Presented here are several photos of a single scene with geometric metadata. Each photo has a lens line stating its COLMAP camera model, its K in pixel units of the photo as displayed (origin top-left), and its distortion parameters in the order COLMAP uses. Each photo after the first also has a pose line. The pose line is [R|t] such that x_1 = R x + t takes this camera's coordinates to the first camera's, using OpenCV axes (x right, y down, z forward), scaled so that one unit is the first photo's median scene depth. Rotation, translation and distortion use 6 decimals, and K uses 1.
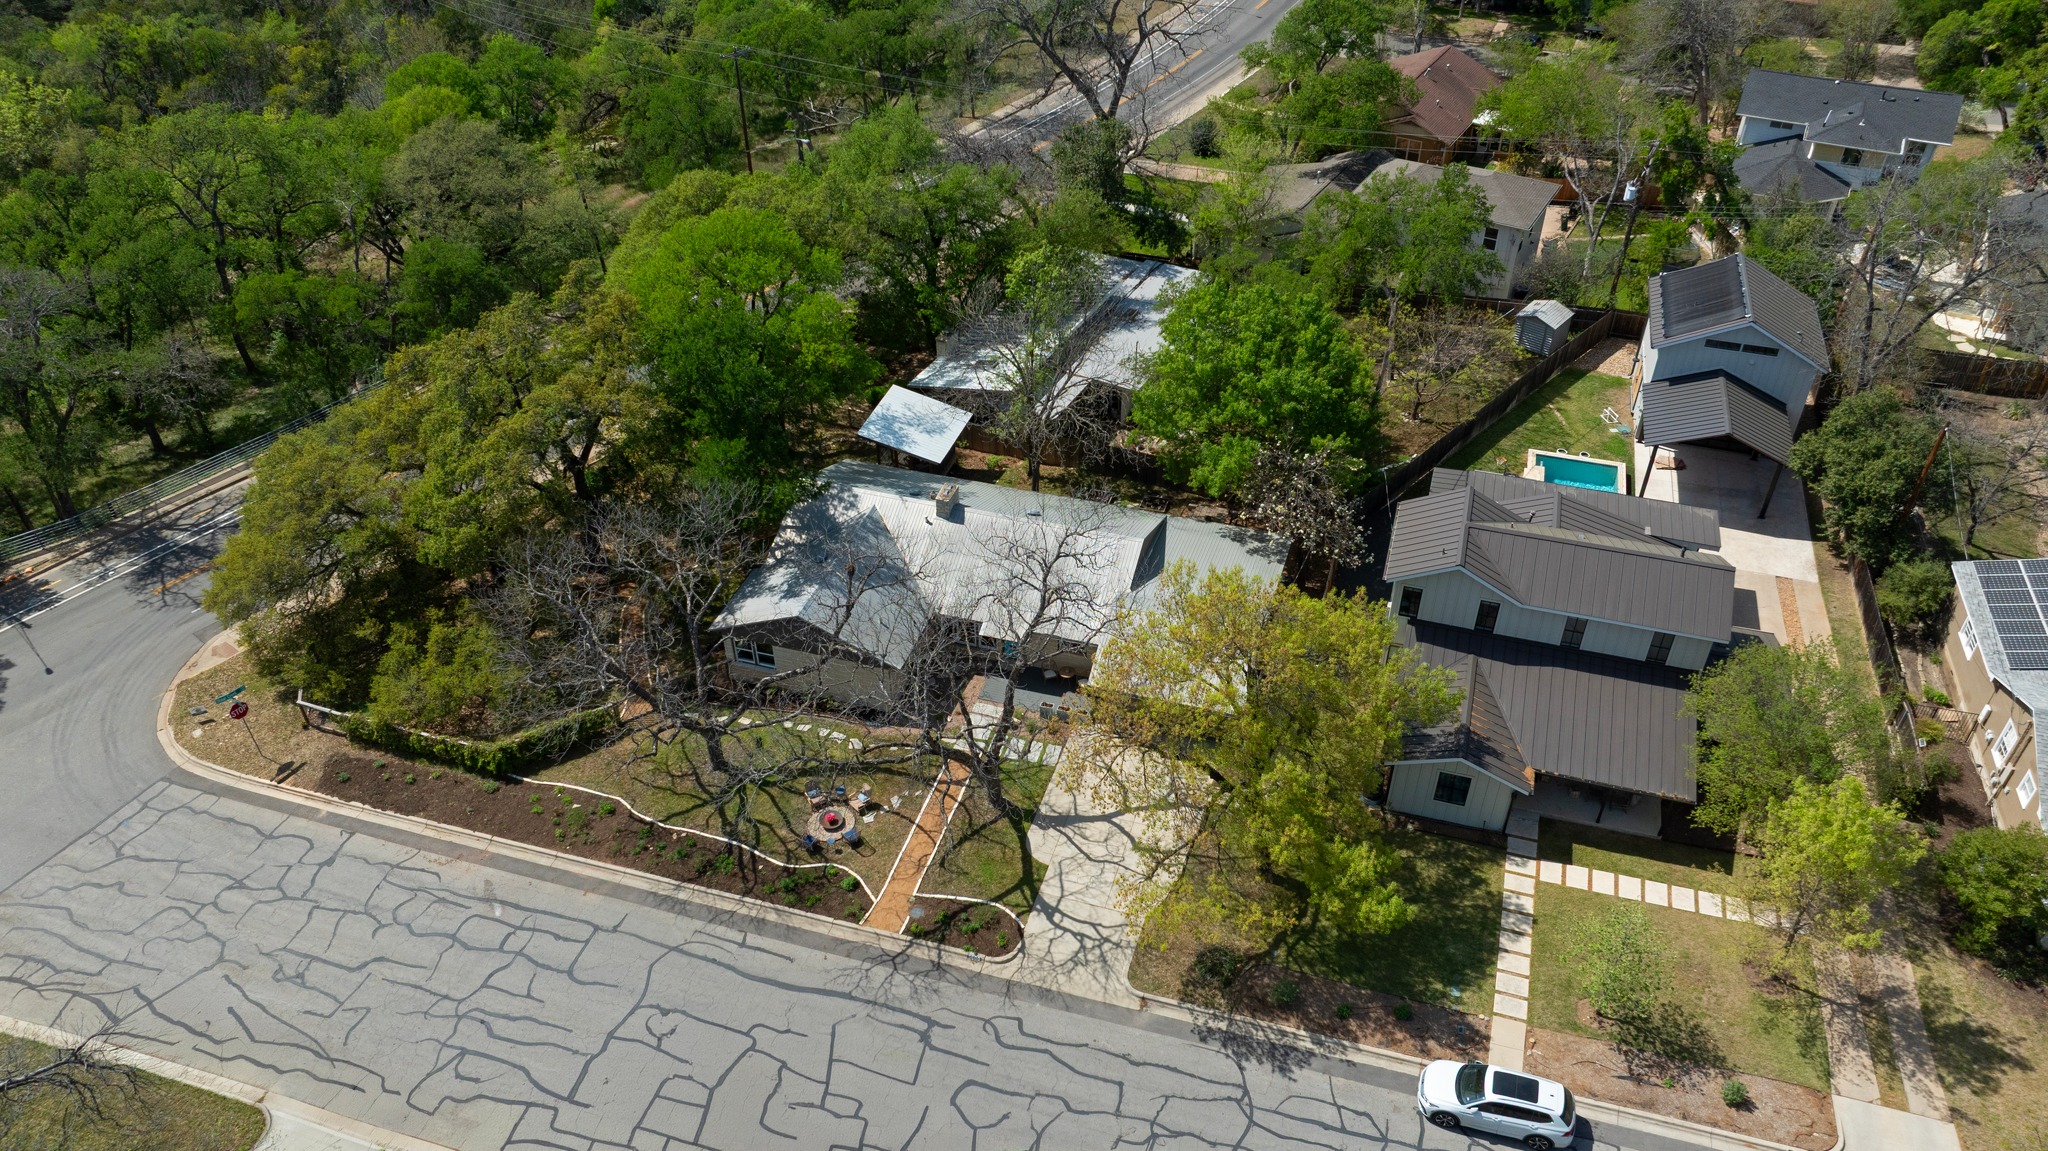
lens RADIAL K [[1444.7, 0, 1029.3], [0, 1444.7, 571.8], [0, 0, 1]] dist [-0.061810, 0.078613]
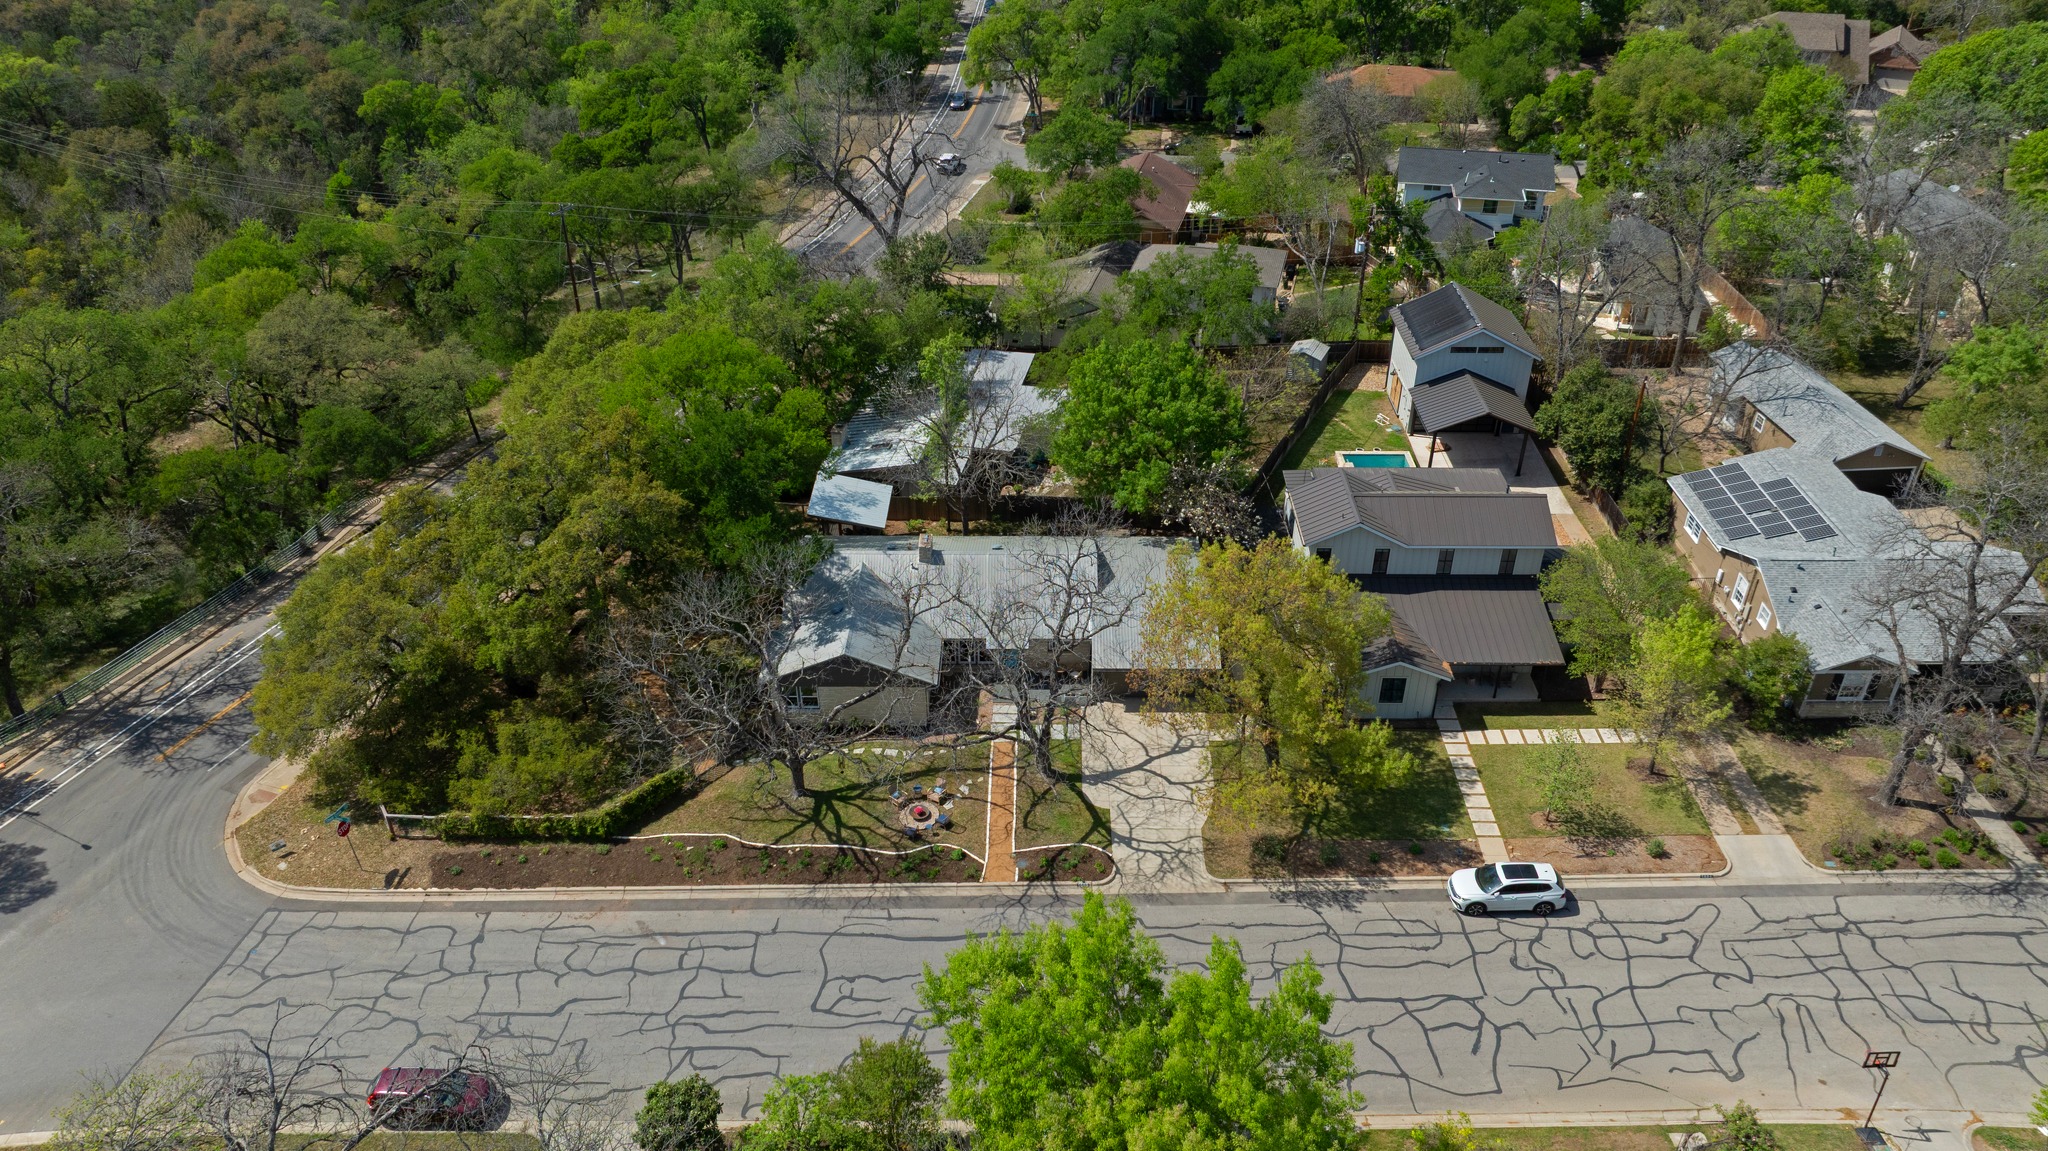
lens RADIAL K [[1452.2, 0, 1017.3], [0, 1452.2, 577.3], [0, 0, 1]] dist [-0.047961, 0.071205]
pose [[0.957011, -0.153335, 0.246208, -0.309840], [0.174332, 0.982489, -0.065748, 0.071872], [-0.231816, 0.105843, 0.966984, -0.179962]]
